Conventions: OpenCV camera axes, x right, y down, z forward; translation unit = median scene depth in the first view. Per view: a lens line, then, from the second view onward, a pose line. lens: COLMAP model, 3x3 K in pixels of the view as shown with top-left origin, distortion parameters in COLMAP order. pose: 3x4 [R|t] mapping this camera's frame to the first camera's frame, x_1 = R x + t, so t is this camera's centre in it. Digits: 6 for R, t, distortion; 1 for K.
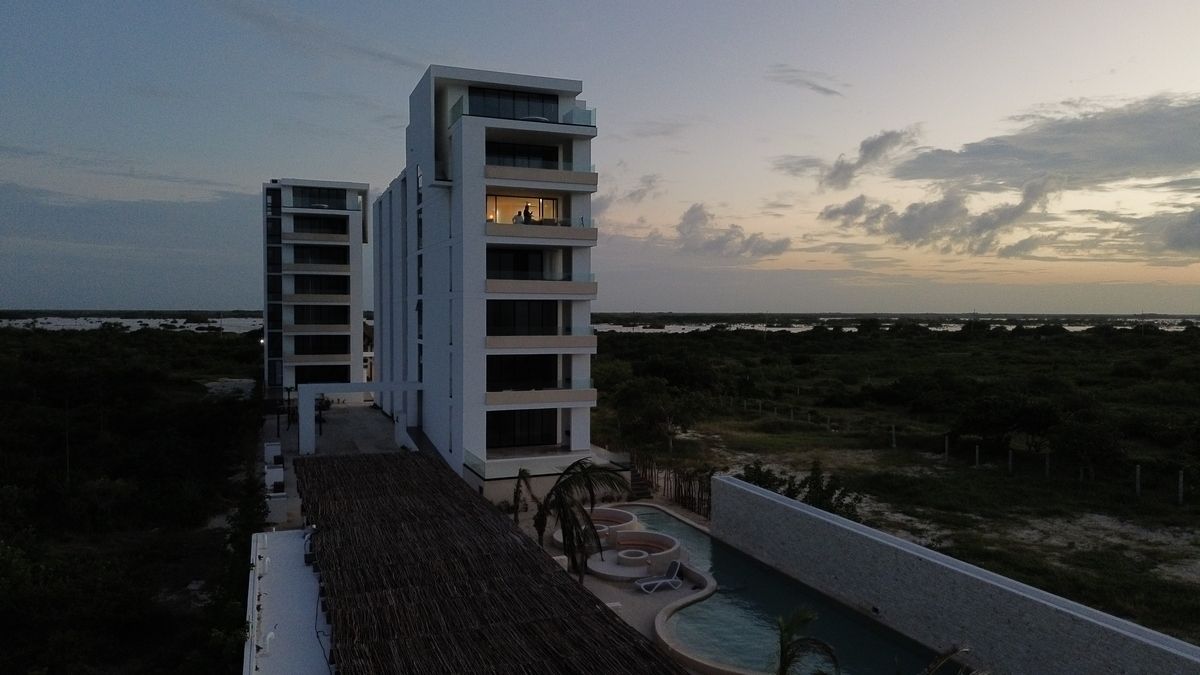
lens RADIAL K [[836.0, 0, 600.0], [0, 836.0, 337.5], [0, 0, 1]] dist [0.012300, 0.000620]
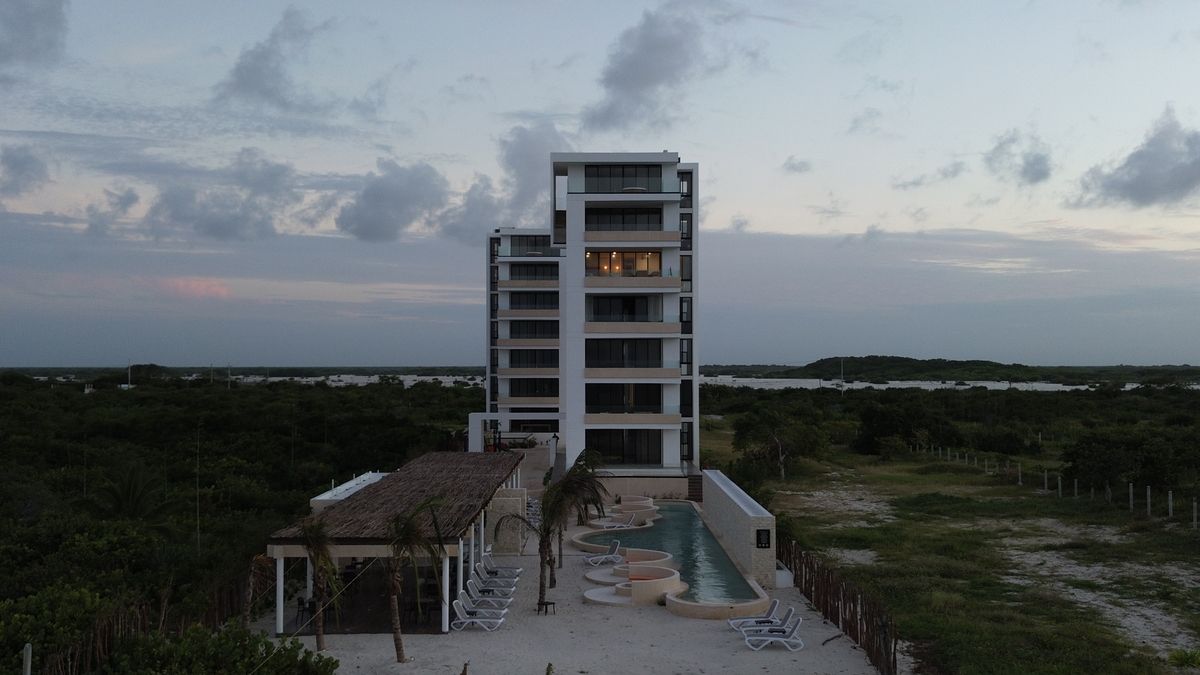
lens RADIAL K [[1211.3, 0, 600.0], [0, 1211.3, 337.5], [0, 0, 1]] dist [0.008667, 0.005251]
pose [[0.930607, -0.013808, -0.365758, 0.287139], [-0.006565, 0.998498, -0.054399, 0.026926], [0.365960, 0.053025, 0.929119, -0.351497]]
